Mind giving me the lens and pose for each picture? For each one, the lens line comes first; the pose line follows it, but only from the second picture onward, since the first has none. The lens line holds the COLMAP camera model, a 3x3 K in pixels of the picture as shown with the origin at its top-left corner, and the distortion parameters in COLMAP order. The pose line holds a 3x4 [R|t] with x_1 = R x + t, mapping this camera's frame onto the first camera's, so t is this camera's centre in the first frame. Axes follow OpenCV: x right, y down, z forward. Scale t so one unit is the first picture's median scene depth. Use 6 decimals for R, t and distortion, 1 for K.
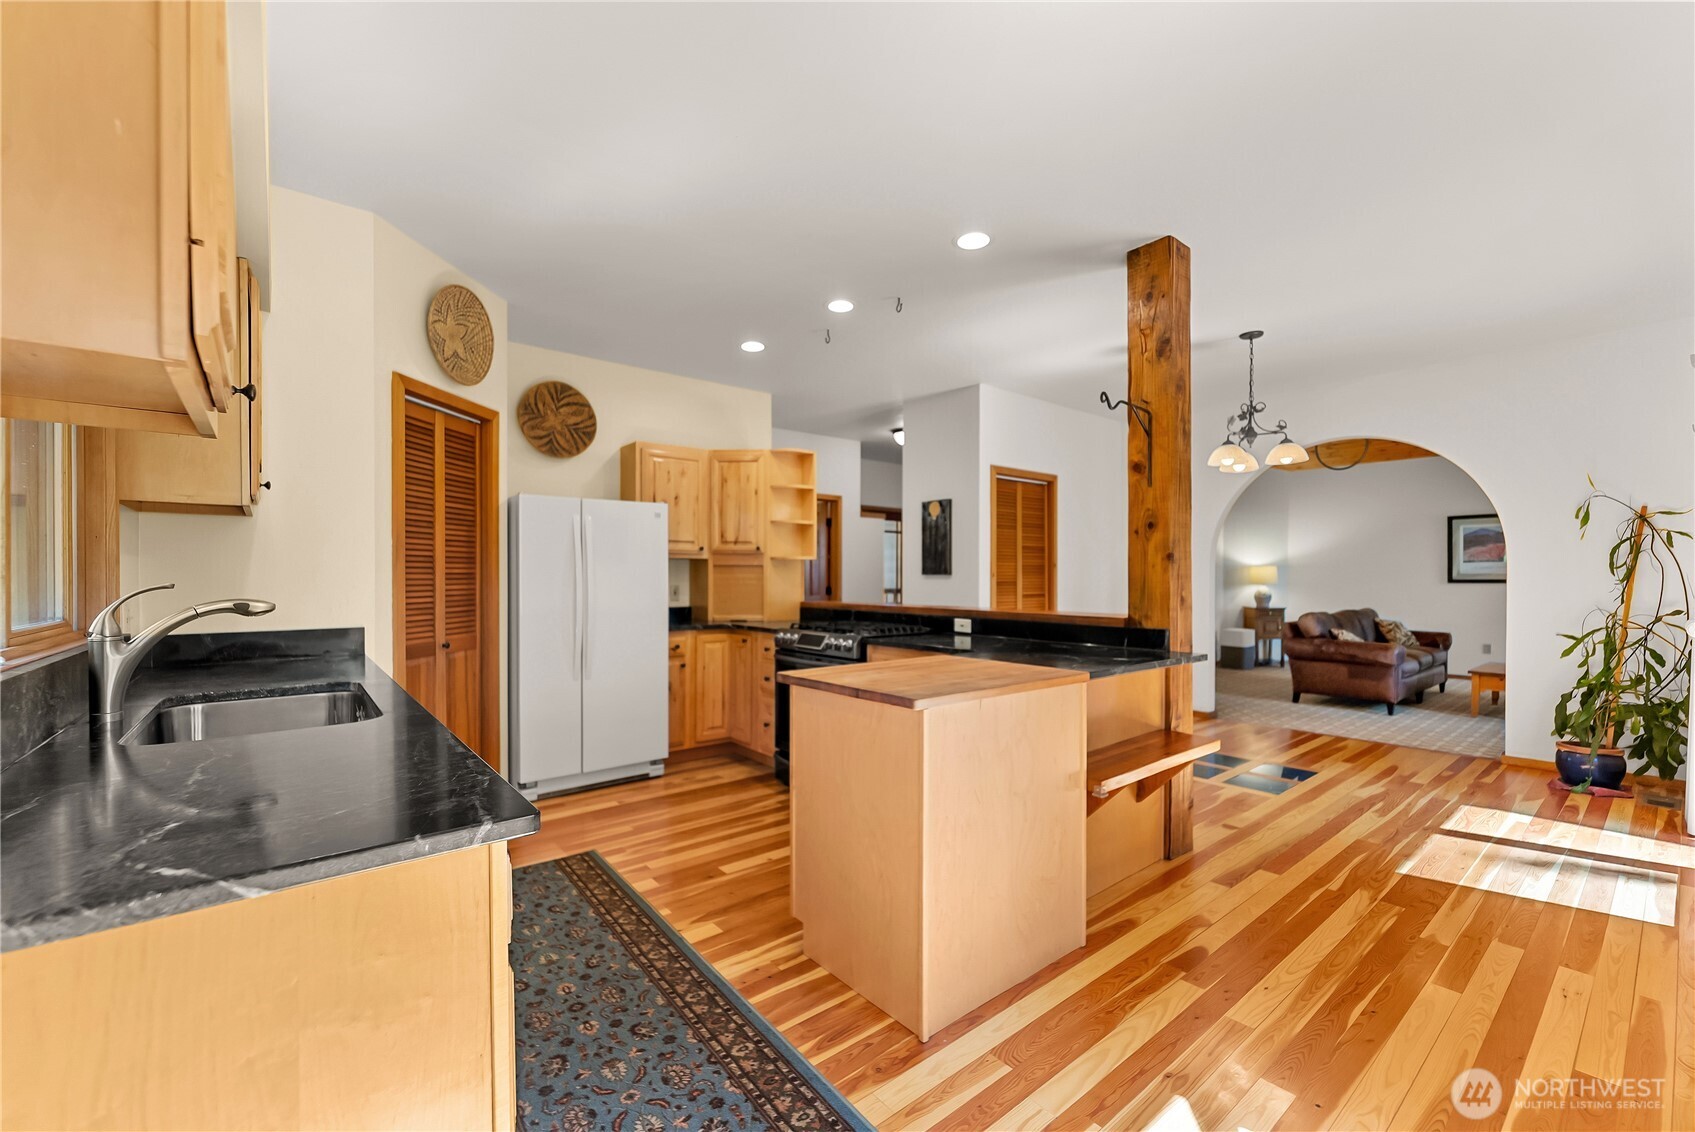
lens RADIAL K [[688.7, 0, 848.4], [0, 688.7, 577.8], [0, 0, 1]] dist [0.003001, 0.000221]
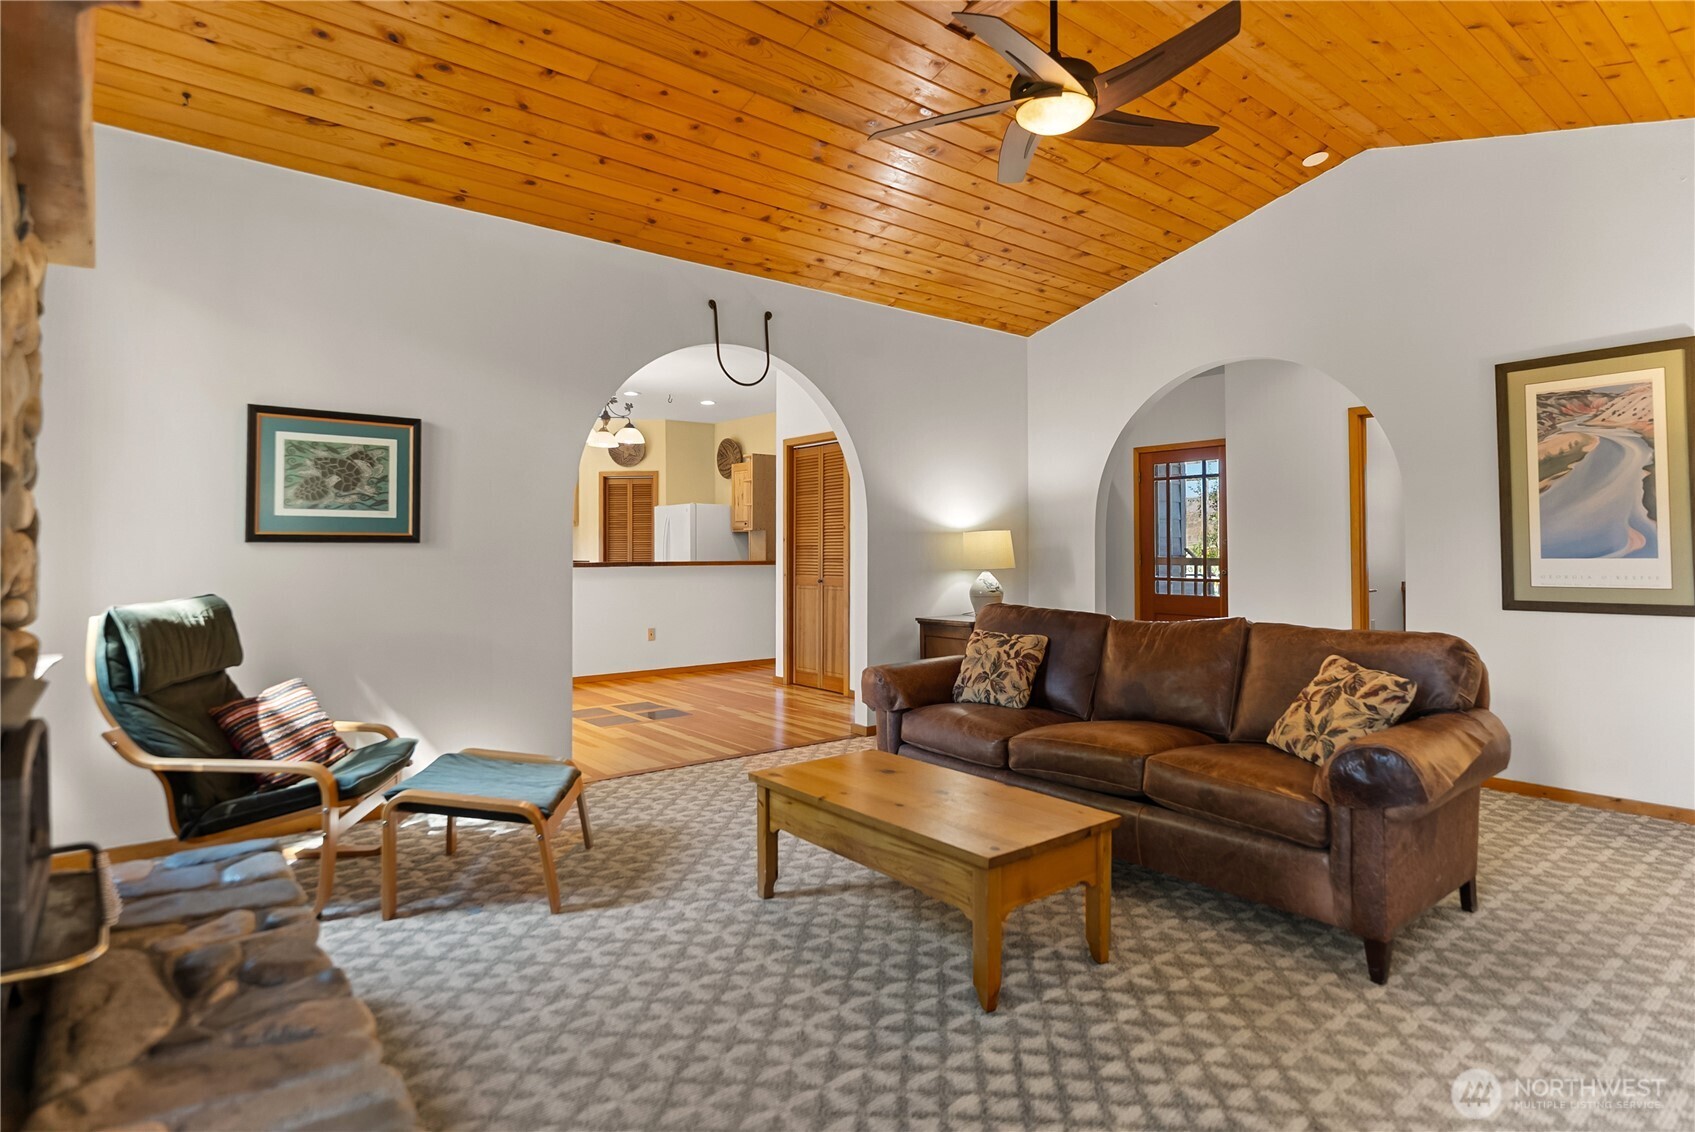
lens RADIAL K [[883.7, 0, 832.4], [0, 883.7, 543.0], [0, 0, 1]] dist [-0.015450, -0.000104]
pose [[-0.019291, -0.010760, -0.999756, 2.368357], [0.000084, 0.999942, -0.010763, 0.026612], [0.999814, -0.000291, -0.019289, 1.625542]]
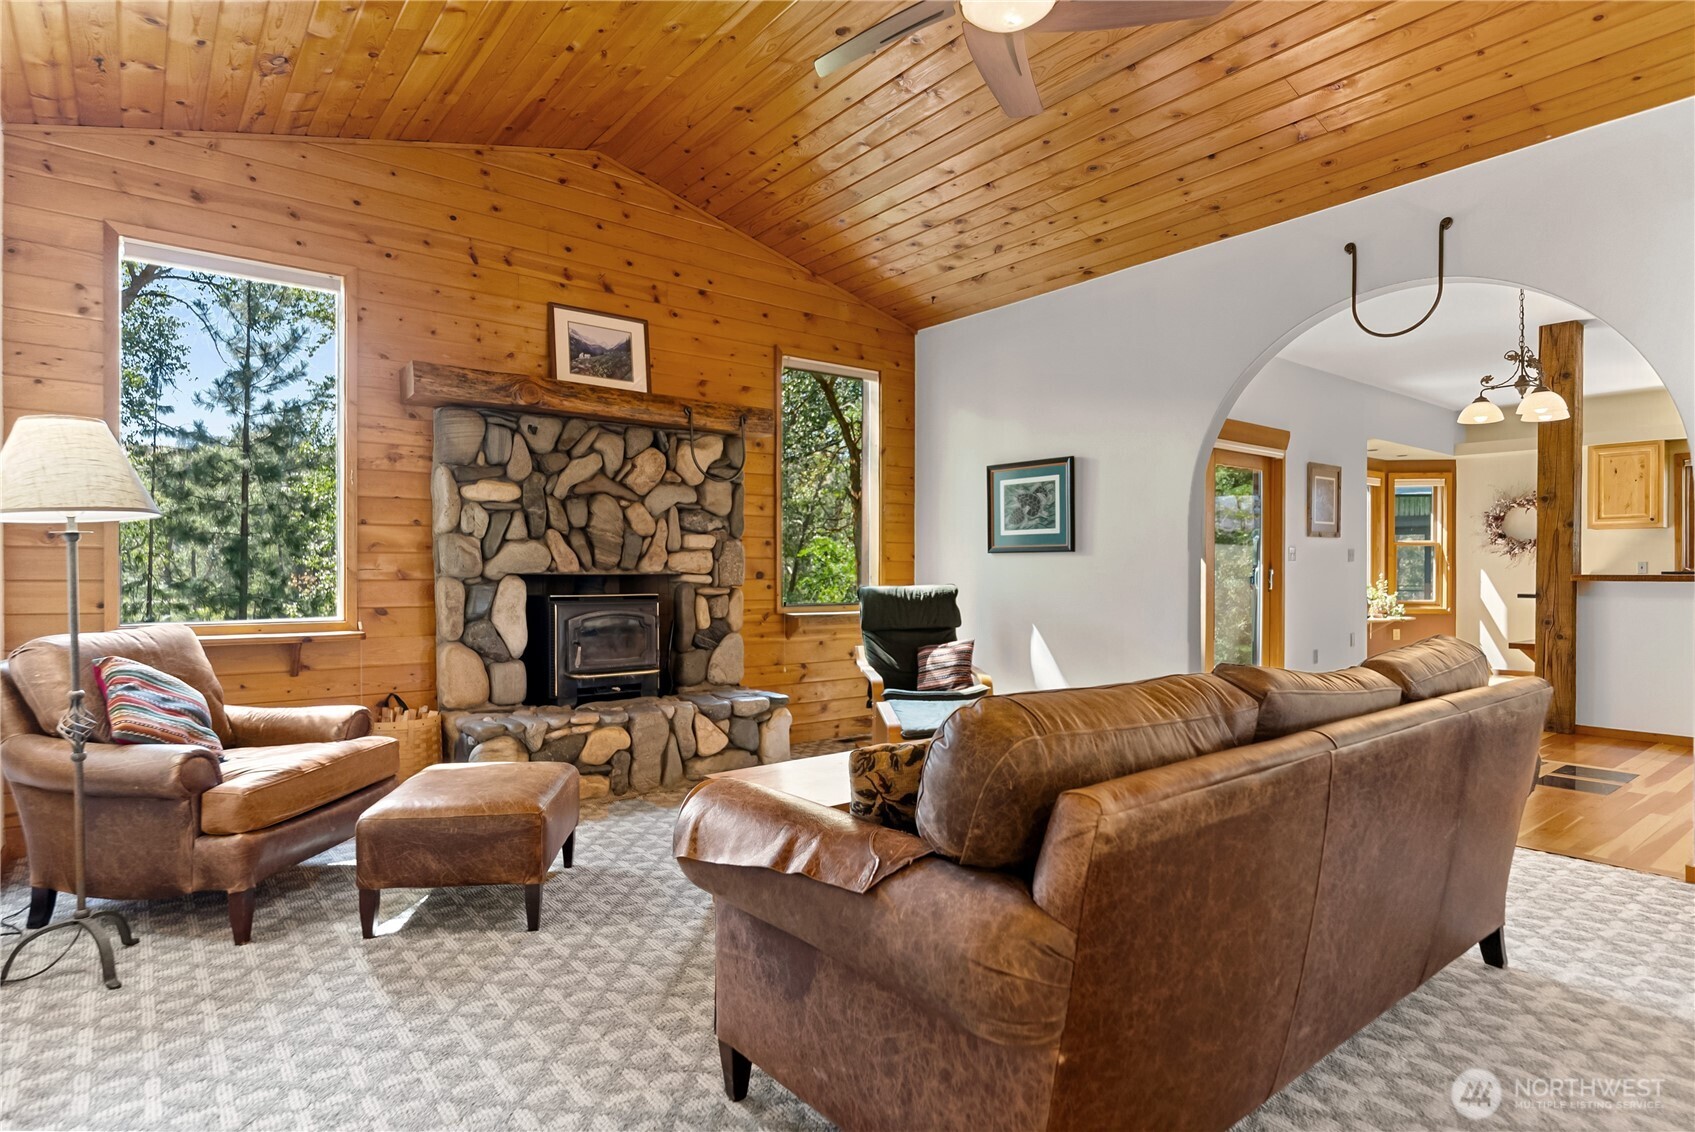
lens RADIAL K [[878.4, 0, 850.5], [0, 878.4, 576.7], [0, 0, 1]] dist [0.002391, -0.001783]
pose [[-0.999824, -0.002408, 0.018610, 1.646983], [-0.002195, 0.999932, 0.011459, 0.039290], [-0.018636, 0.011416, -0.999761, 2.481090]]
